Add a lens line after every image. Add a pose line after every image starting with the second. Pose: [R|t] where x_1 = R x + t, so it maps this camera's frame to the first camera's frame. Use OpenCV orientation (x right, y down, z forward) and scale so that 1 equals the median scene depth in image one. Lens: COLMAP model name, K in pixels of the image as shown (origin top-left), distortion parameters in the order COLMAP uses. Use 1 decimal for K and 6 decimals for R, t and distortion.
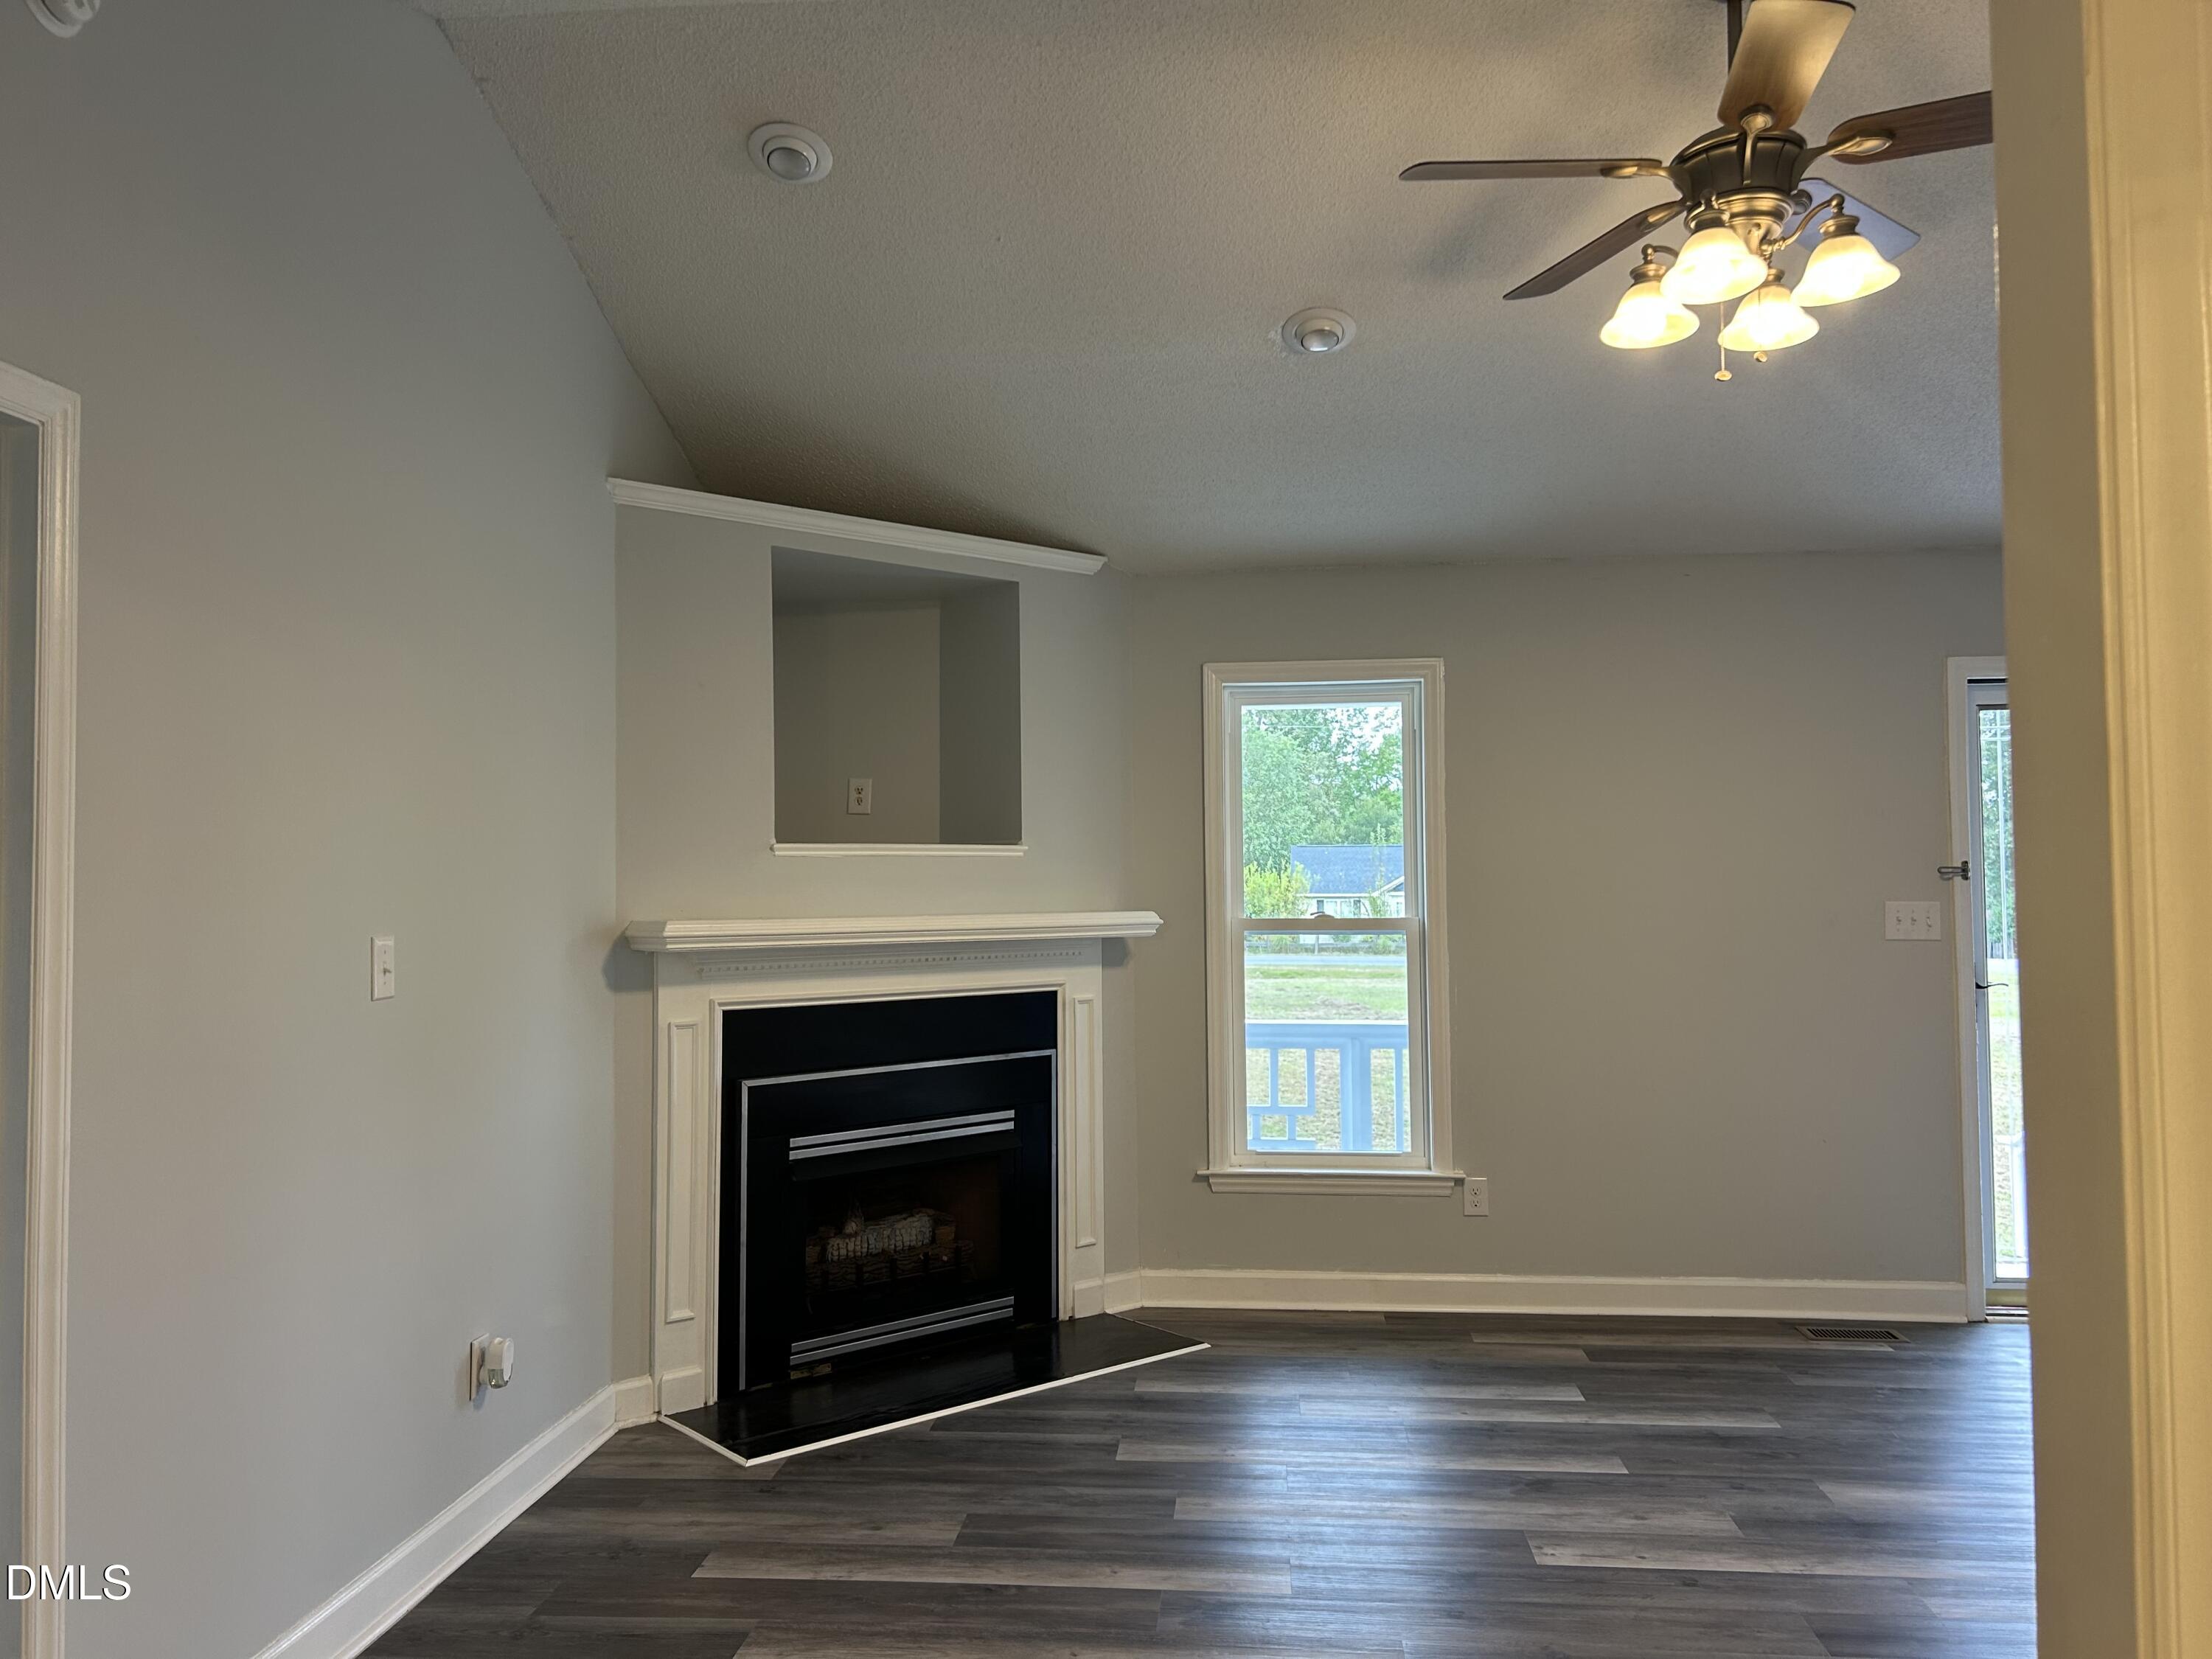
lens RADIAL K [[1680.2, 0, 1106.0], [0, 1680.2, 829.5], [0, 0, 1]] dist [0.060653, -0.054037]
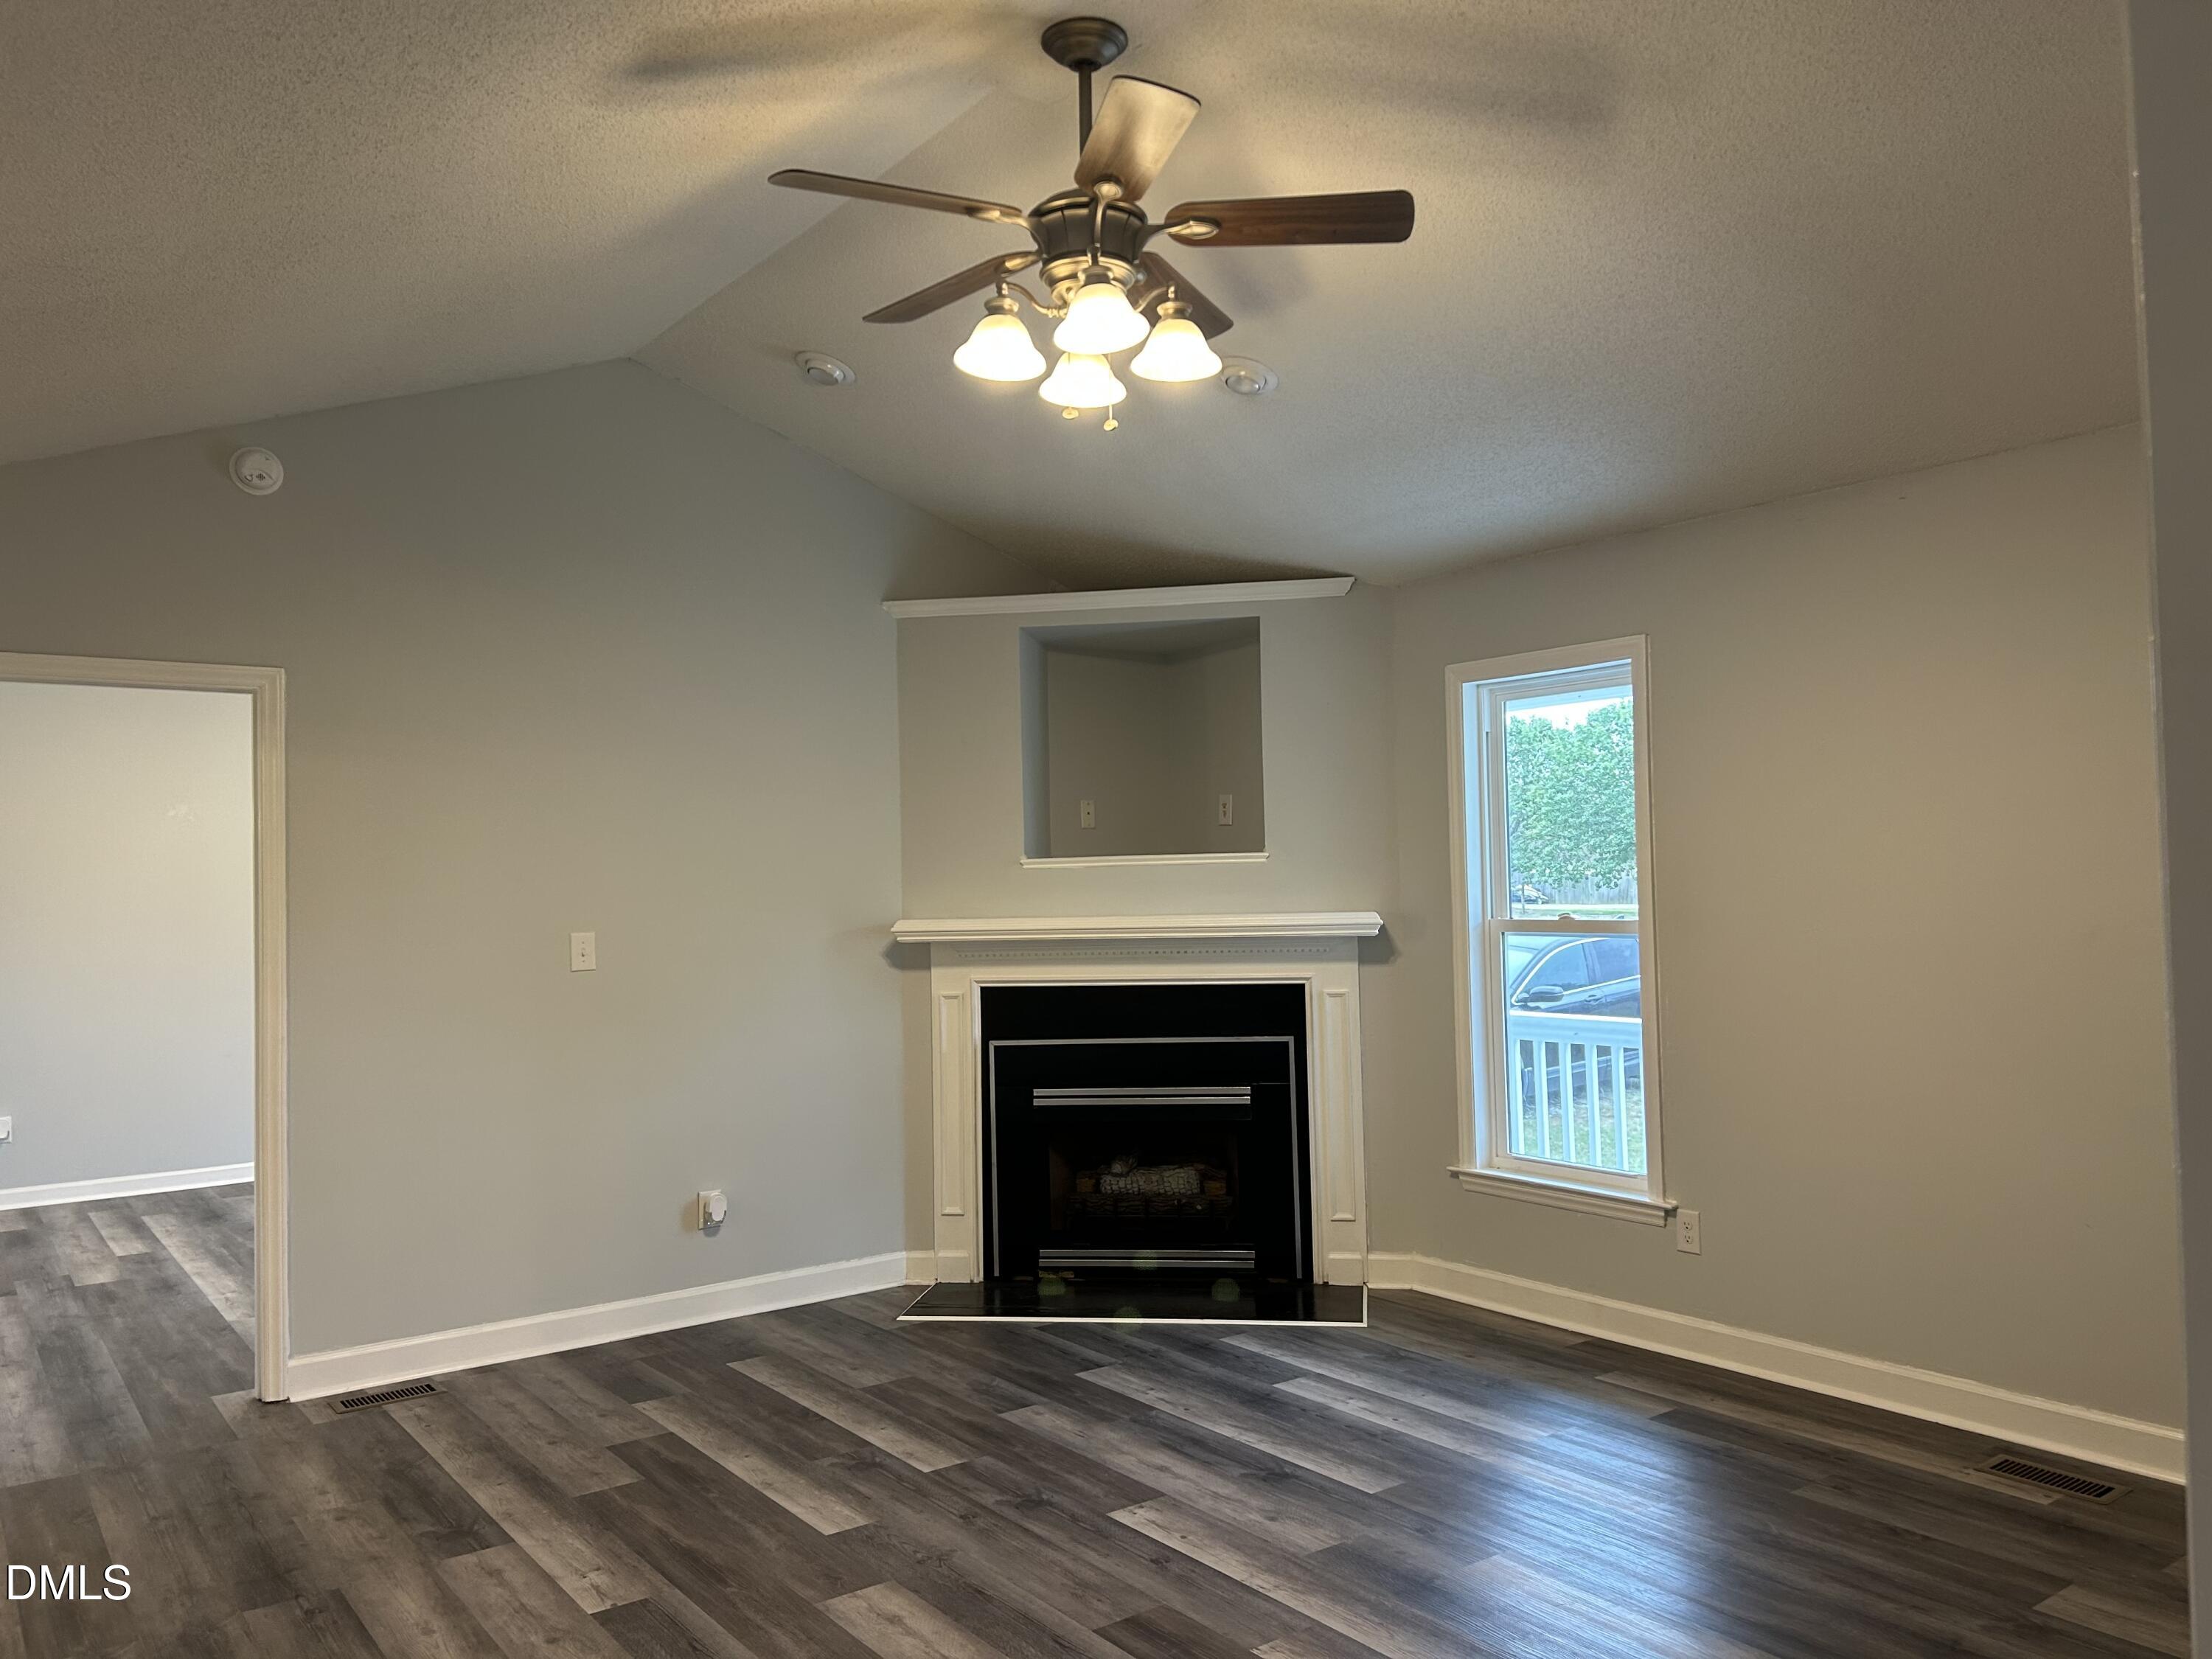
lens RADIAL K [[1648.8, 0, 1095.7], [0, 1648.8, 821.2], [0, 0, 1]] dist [0.071411, -0.074792]
pose [[0.662369, -0.032752, -0.748461, 0.752080], [0.041162, 0.999126, -0.007294, -0.008741], [0.748046, -0.025977, 0.663138, 0.198435]]
